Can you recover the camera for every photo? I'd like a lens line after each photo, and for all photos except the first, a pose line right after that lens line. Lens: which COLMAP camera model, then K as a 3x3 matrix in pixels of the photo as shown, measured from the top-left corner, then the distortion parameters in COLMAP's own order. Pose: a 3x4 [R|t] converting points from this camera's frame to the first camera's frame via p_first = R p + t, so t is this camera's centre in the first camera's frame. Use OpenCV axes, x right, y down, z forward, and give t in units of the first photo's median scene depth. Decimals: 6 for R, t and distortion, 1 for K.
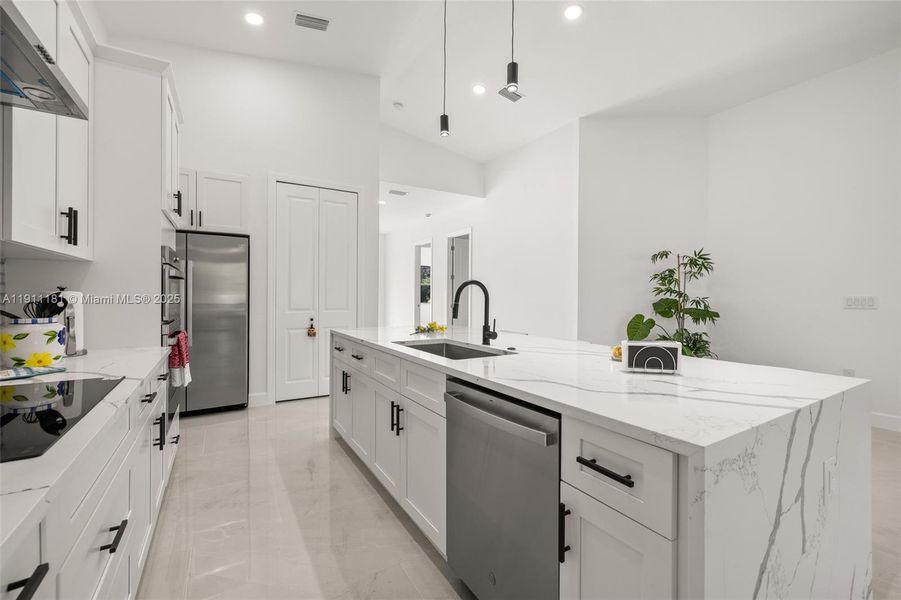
lens RADIAL K [[383.3, 0, 450.5], [0, 383.3, 294.8], [0, 0, 1]] dist [0.004753, 0.000150]
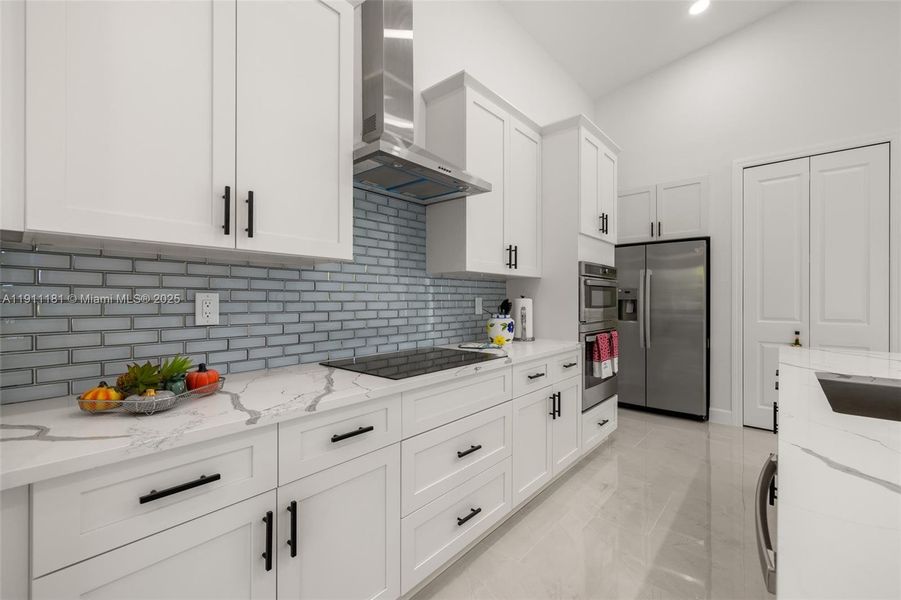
lens RADIAL K [[383.3, 0, 447.7], [0, 383.3, 299.2], [0, 0, 1]] dist [0.004753, 0.000150]
pose [[0.306456, -0.004409, -0.951875, 0.188561], [0.000282, 0.999990, -0.004541, 0.000390], [0.951885, 0.001123, 0.306454, 0.124357]]
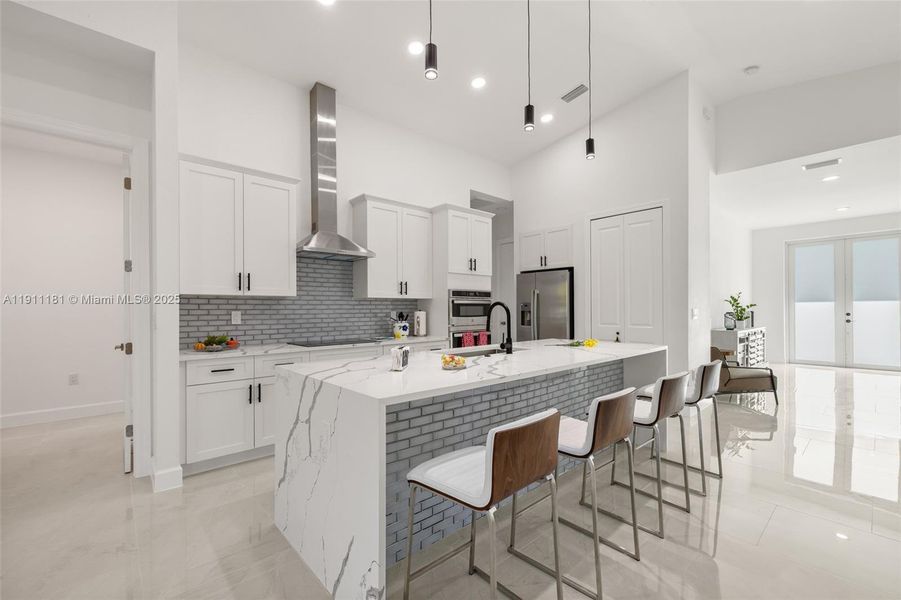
lens RADIAL K [[388.5, 0, 445.8], [0, 388.5, 307.9], [0, 0, 1]] dist [0.013188, -0.000002]
pose [[0.181174, -0.010267, -0.983398, 0.819456], [0.006847, 0.999934, -0.009178, -0.003719], [0.983427, -0.005071, 0.181232, 0.359392]]
